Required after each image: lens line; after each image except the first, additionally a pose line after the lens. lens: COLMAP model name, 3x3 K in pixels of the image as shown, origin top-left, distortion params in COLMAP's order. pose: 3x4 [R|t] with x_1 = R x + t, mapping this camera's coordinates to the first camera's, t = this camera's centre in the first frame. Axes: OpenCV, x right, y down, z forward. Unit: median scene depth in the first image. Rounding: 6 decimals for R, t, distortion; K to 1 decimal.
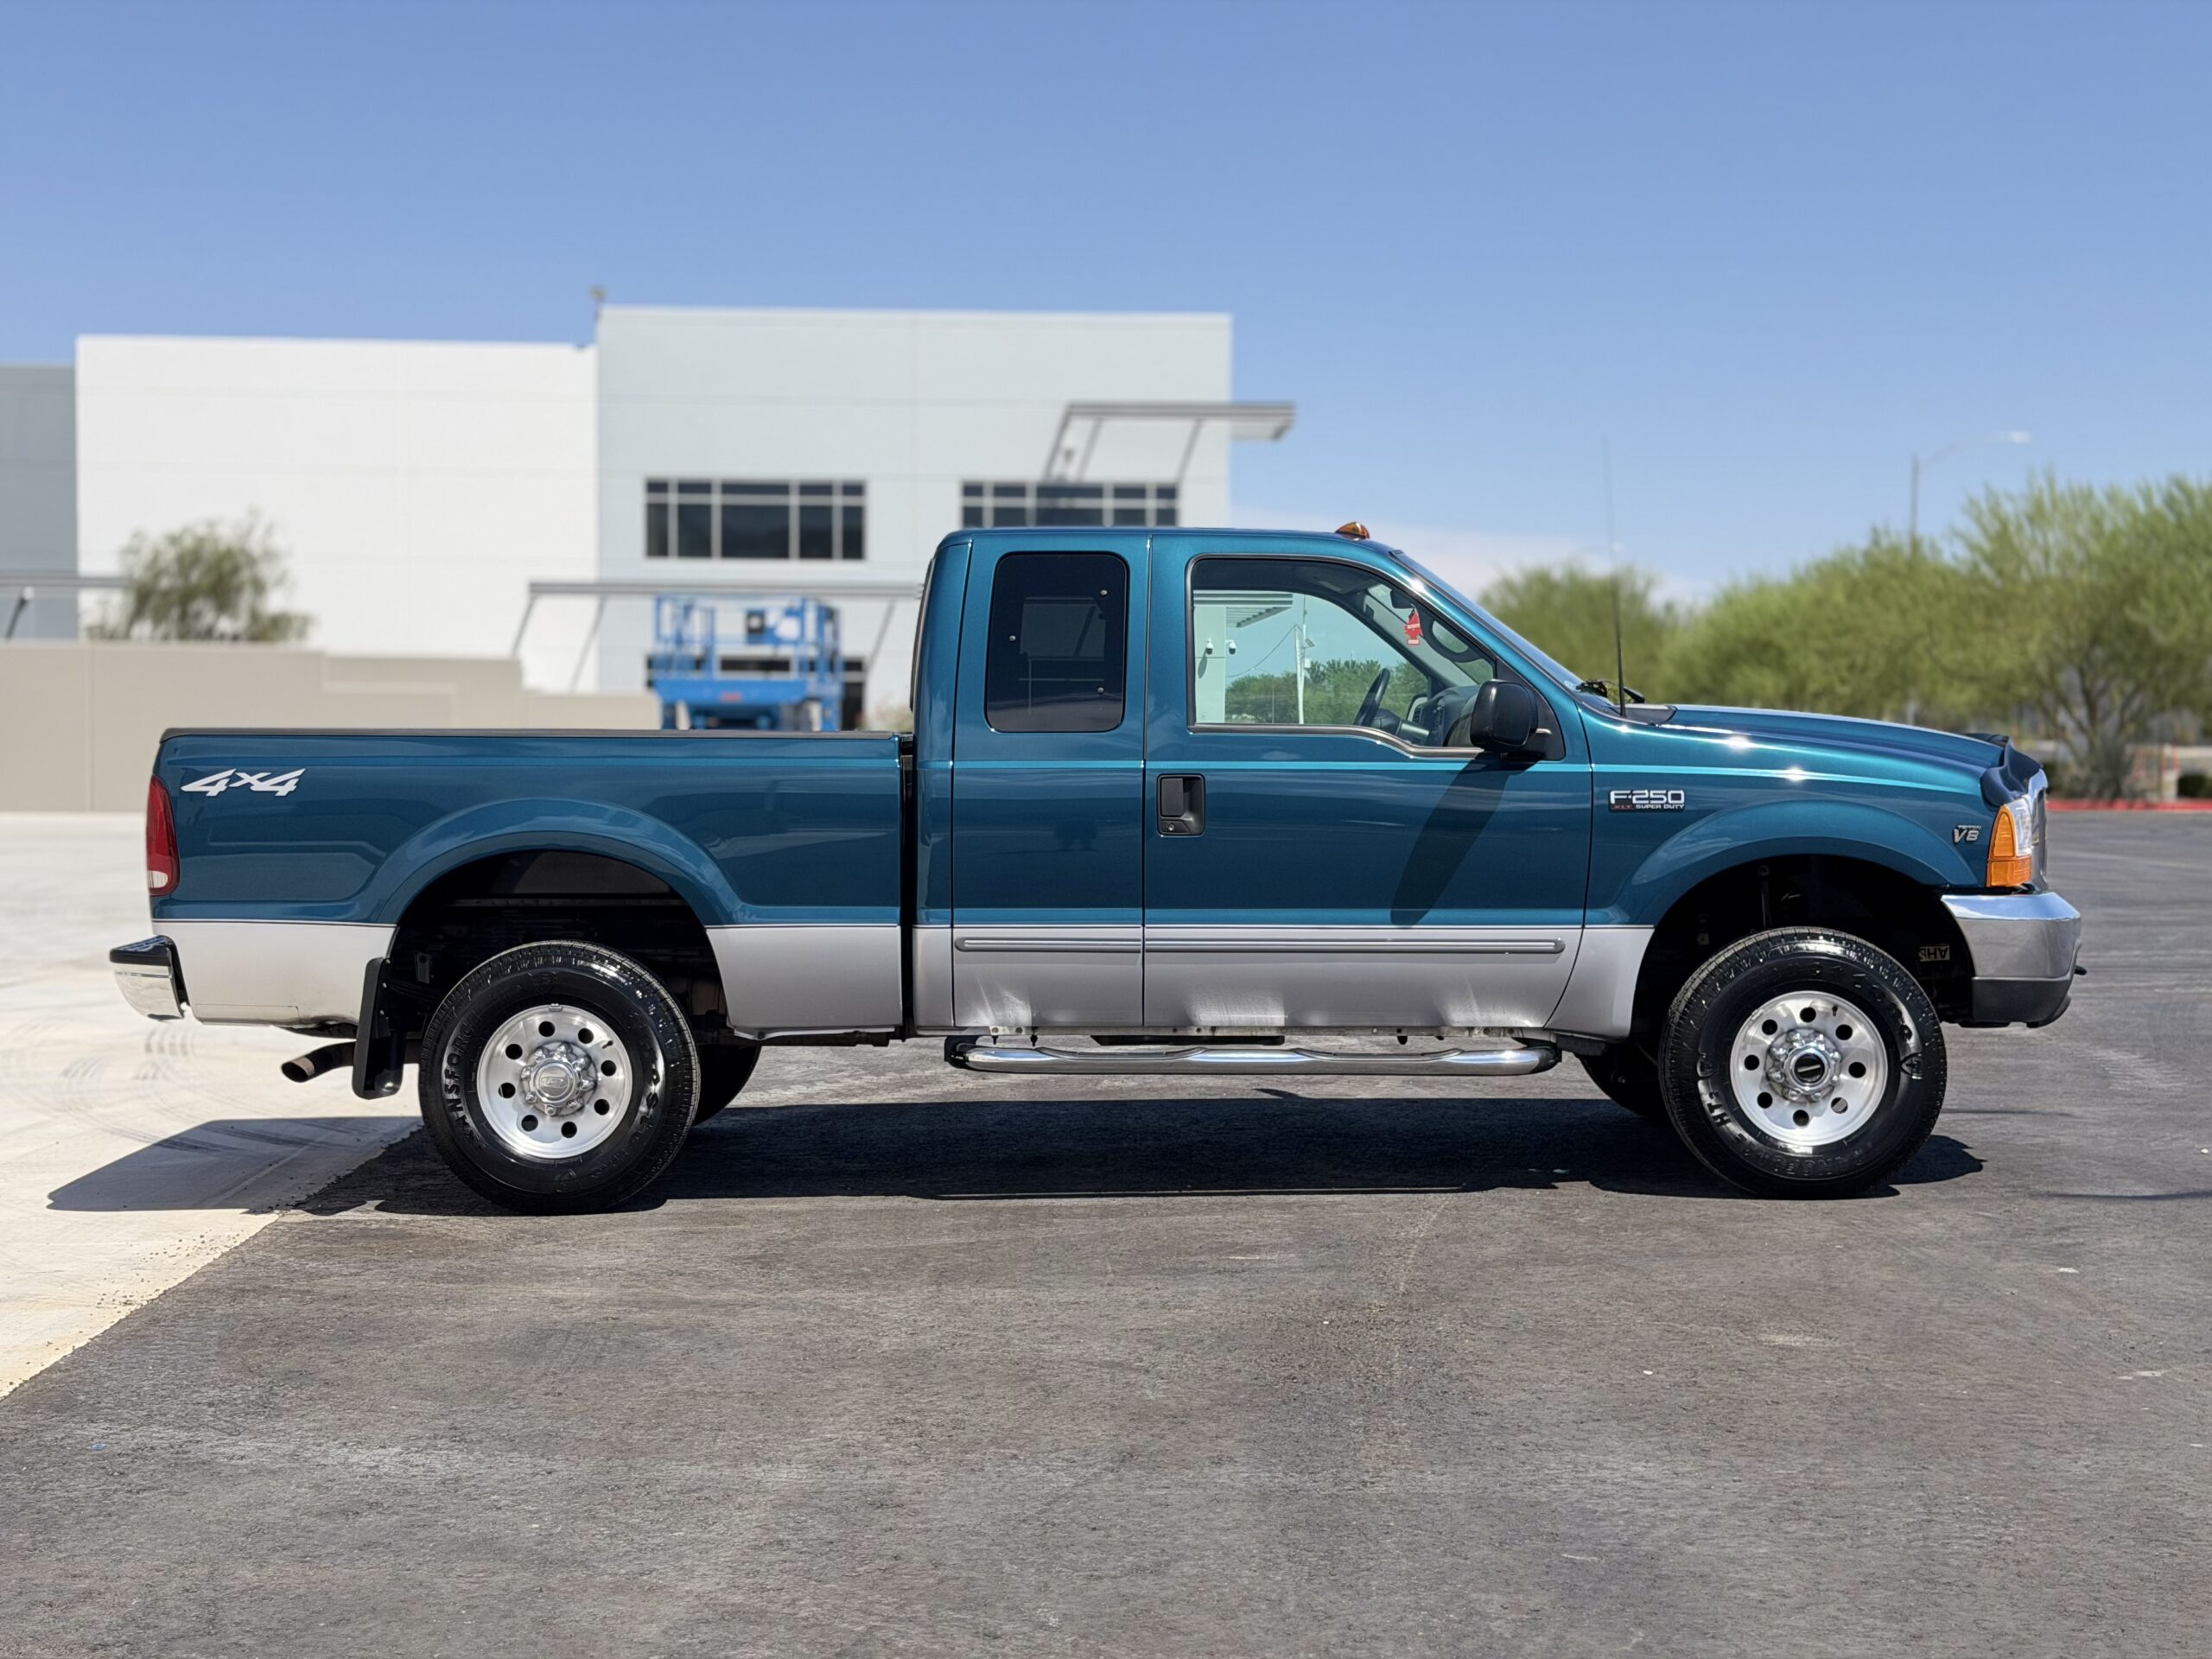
lens RADIAL K [[3237.5, 0, 1106.0], [0, 3237.5, 829.5], [0, 0, 1]] dist [0.125605, 0.009347]
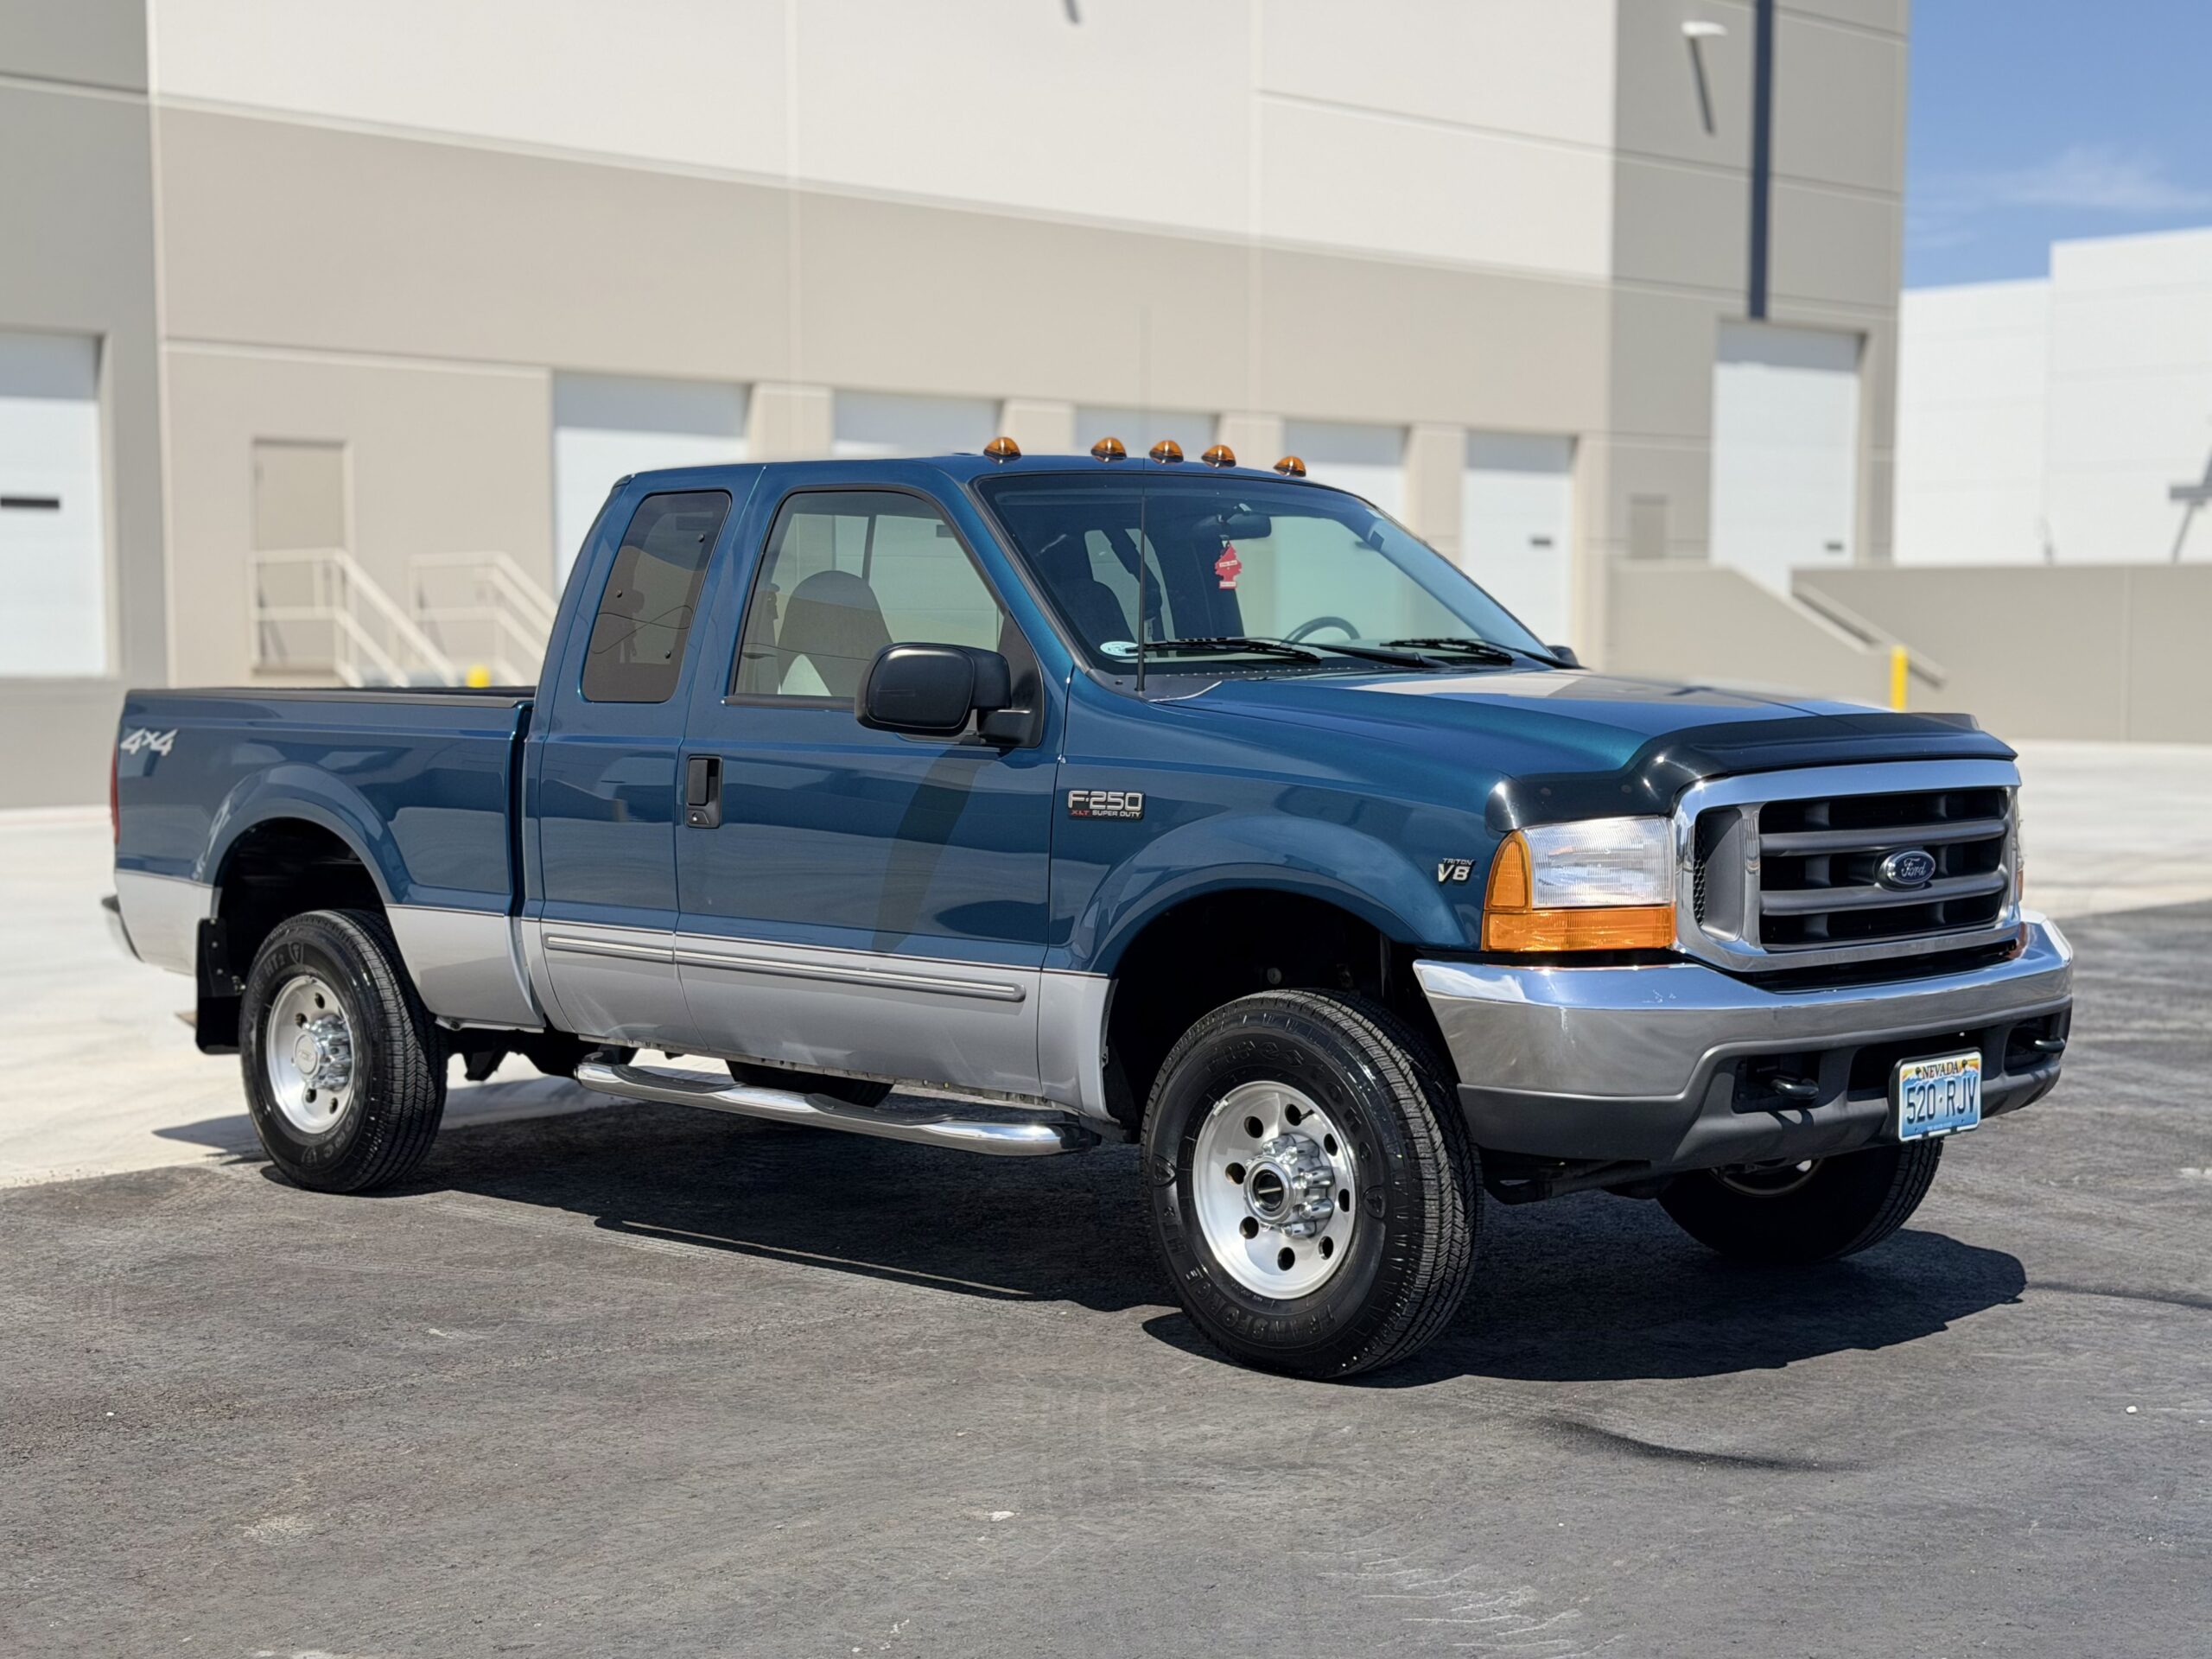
lens RADIAL K [[3237.5, 0, 1106.0], [0, 3237.5, 829.5], [0, 0, 1]] dist [0.125605, 0.009347]
pose [[0.710733, 0.039057, -0.702377, 0.685240], [-0.031856, 0.999220, 0.023329, -0.020530], [0.702741, 0.005794, 0.711423, 0.473239]]
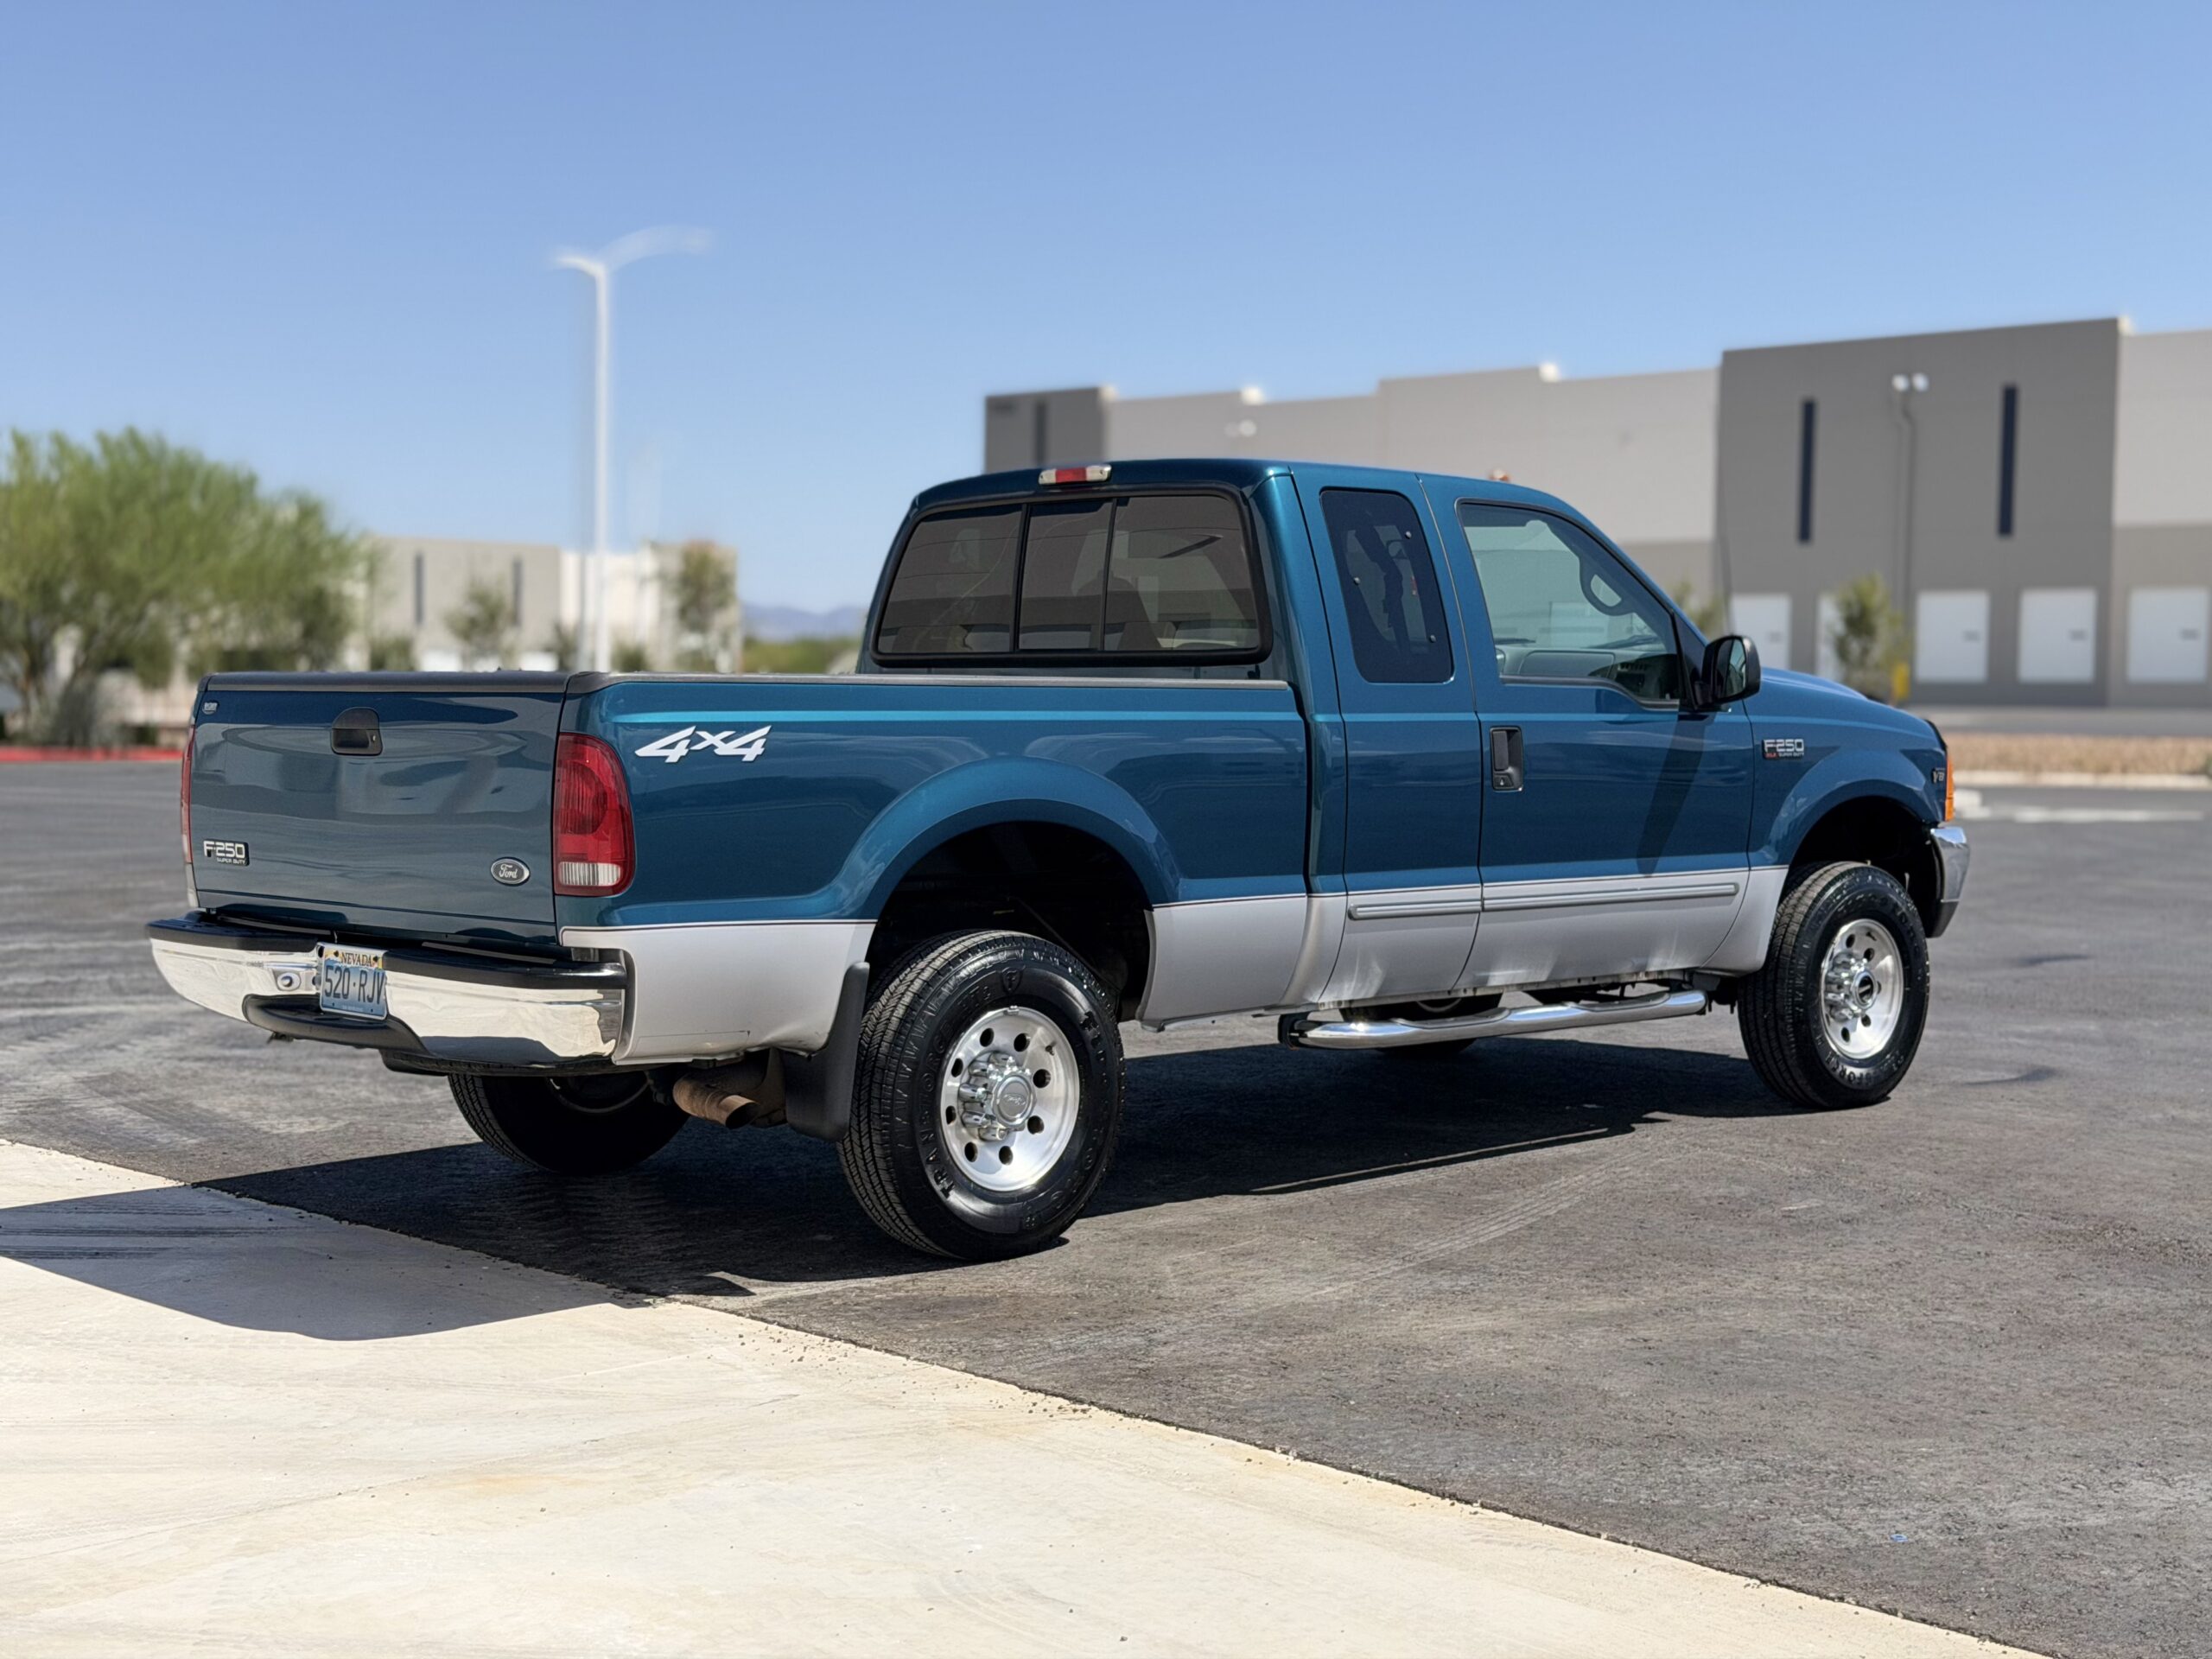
lens RADIAL K [[3253.9, 0, 1106.0], [0, 3253.9, 829.5], [0, 0, 1]] dist [-0.136868, -0.004690]
pose [[0.735007, -0.027153, 0.677515, -0.716731], [0.031258, 0.999492, 0.006146, 0.004066], [-0.677338, 0.016661, 0.735483, 0.368857]]
